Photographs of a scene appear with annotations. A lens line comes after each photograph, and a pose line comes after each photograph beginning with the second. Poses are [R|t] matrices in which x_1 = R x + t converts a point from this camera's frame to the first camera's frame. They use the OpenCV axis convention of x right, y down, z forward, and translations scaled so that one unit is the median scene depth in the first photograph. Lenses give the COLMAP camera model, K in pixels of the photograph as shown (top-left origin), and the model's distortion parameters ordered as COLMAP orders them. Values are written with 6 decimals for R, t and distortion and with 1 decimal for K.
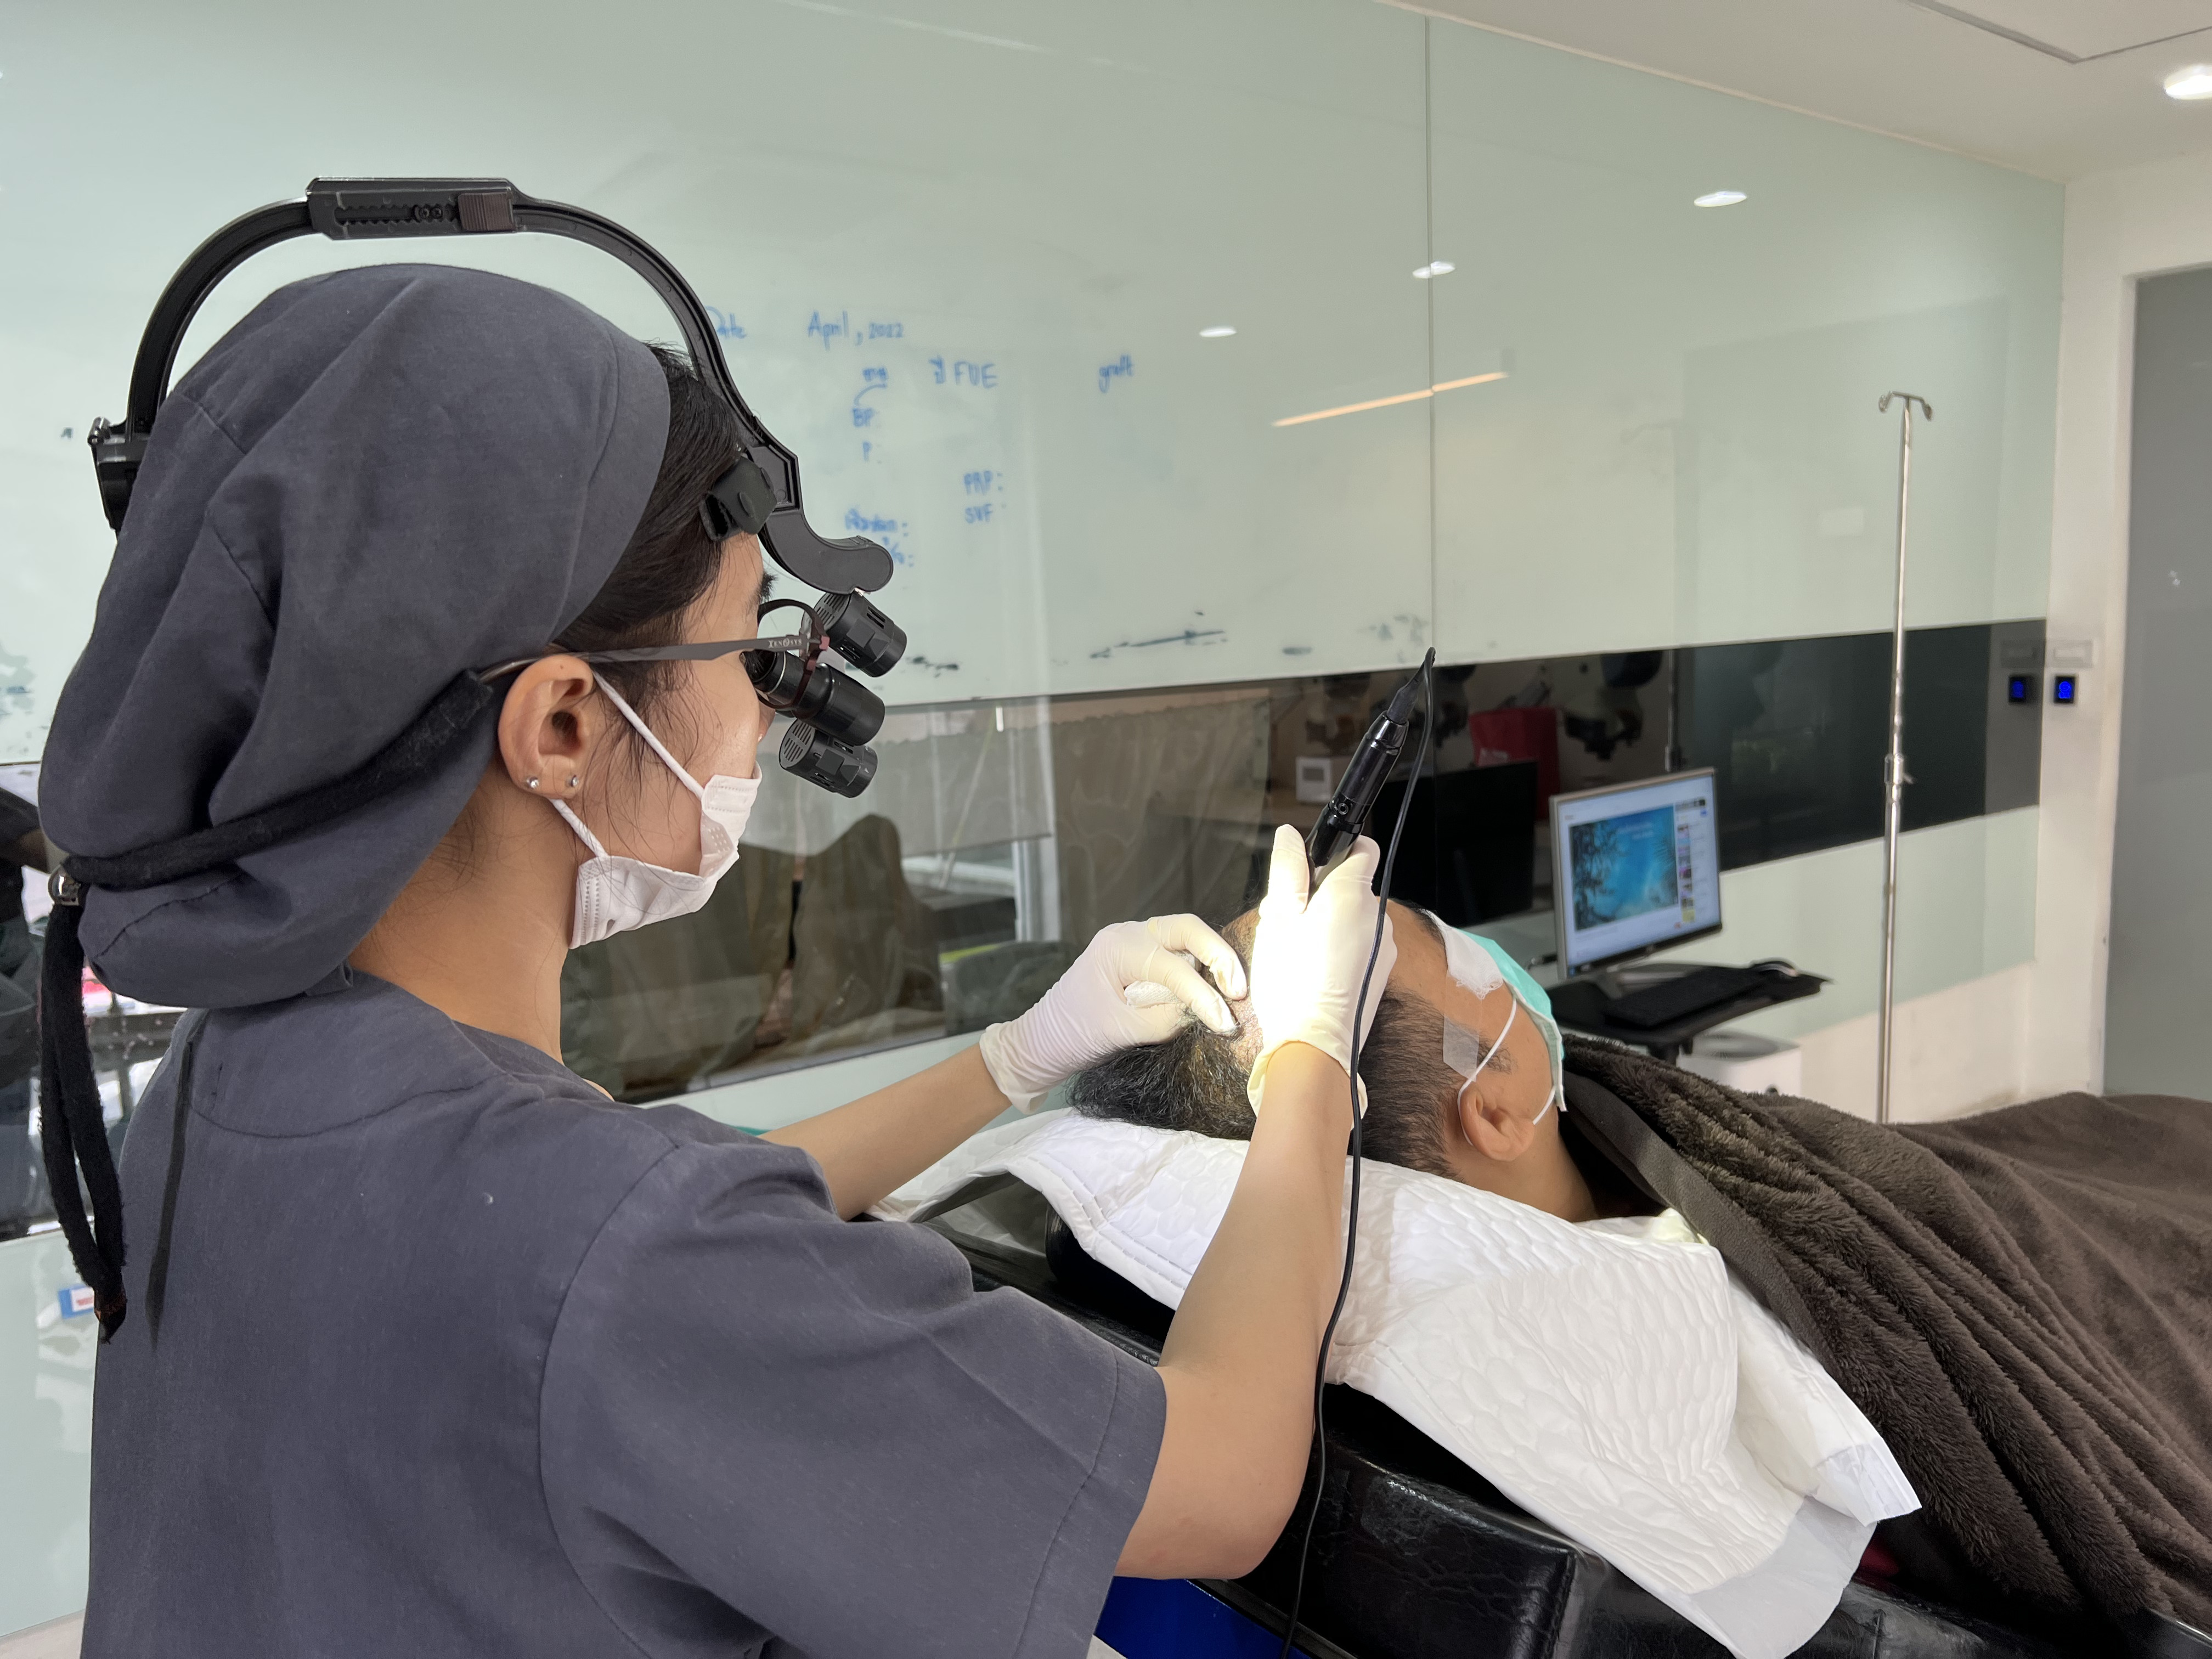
lens RADIAL K [[1700.5, 0, 1103.2], [0, 1700.5, 829.6], [0, 0, 1]] dist [-0.008277, -0.003594]
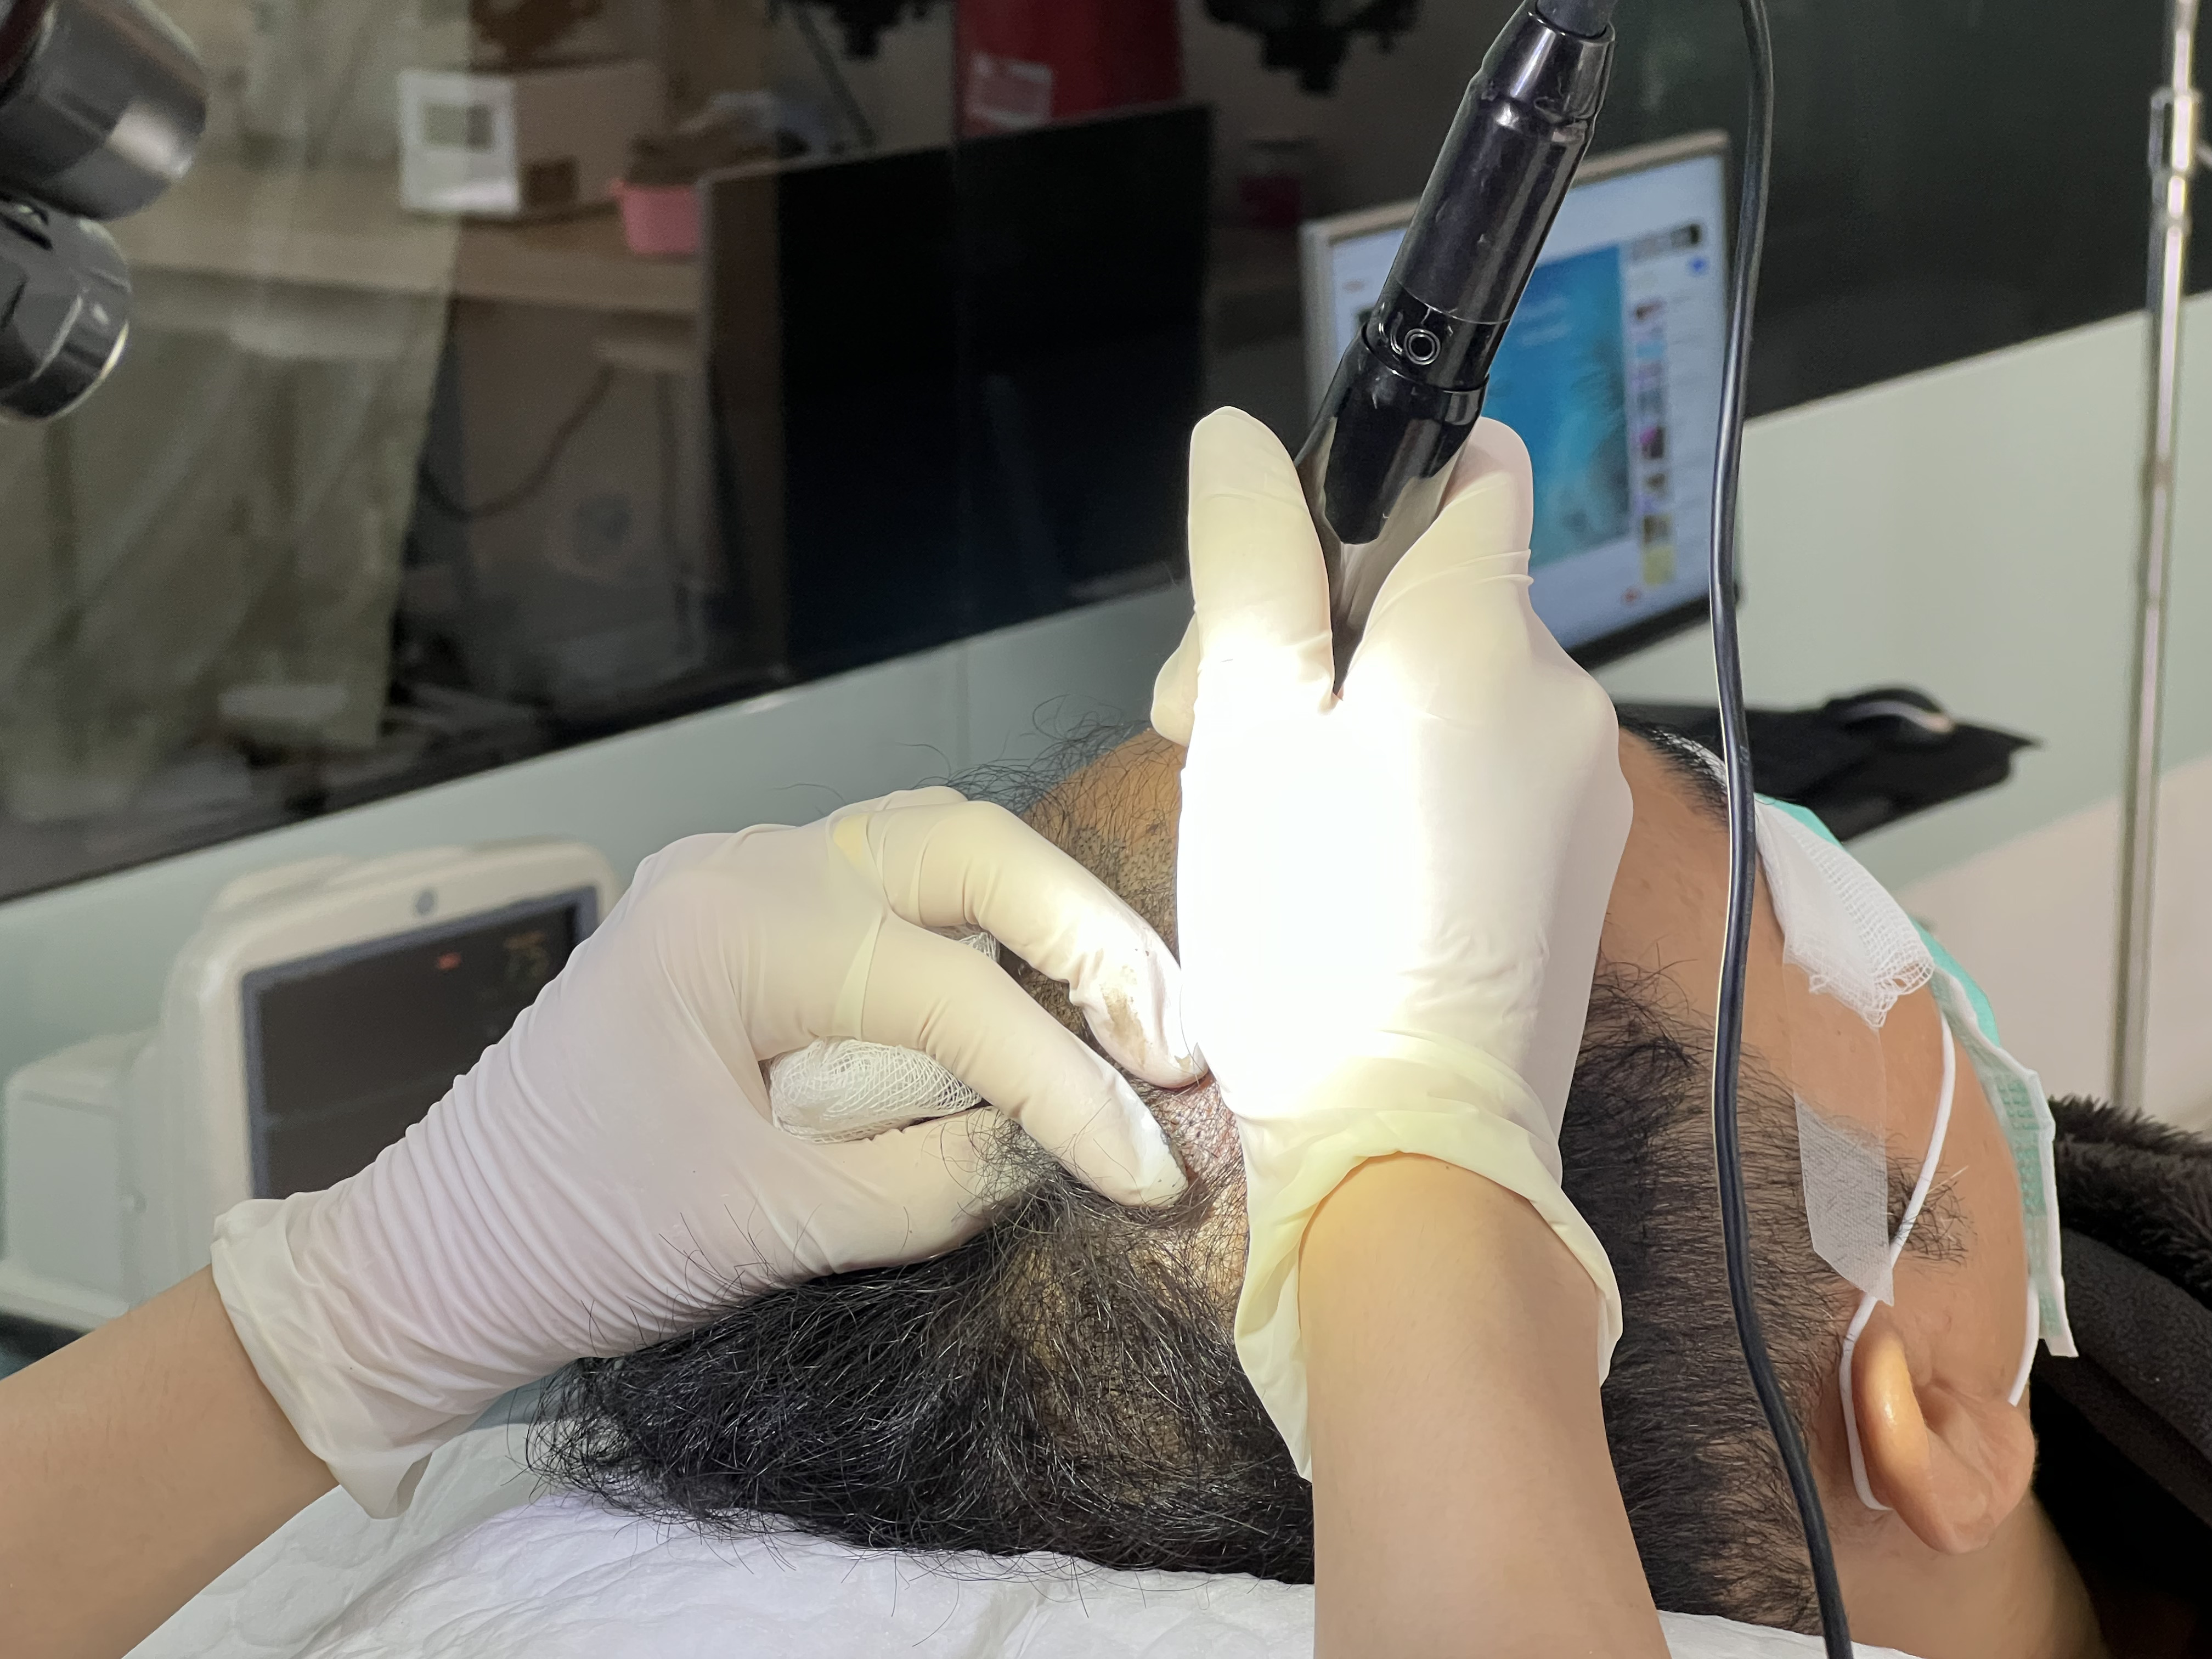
lens RADIAL K [[4921.3, 0, 1107.0], [0, 4921.3, 829.2], [0, 0, 1]] dist [0.121014, 0.000000]
pose [[0.945404, -0.044320, 0.322872, -0.185065], [0.004351, 0.992338, 0.123475, -0.044266], [-0.325871, -0.115329, 0.938354, 0.201967]]
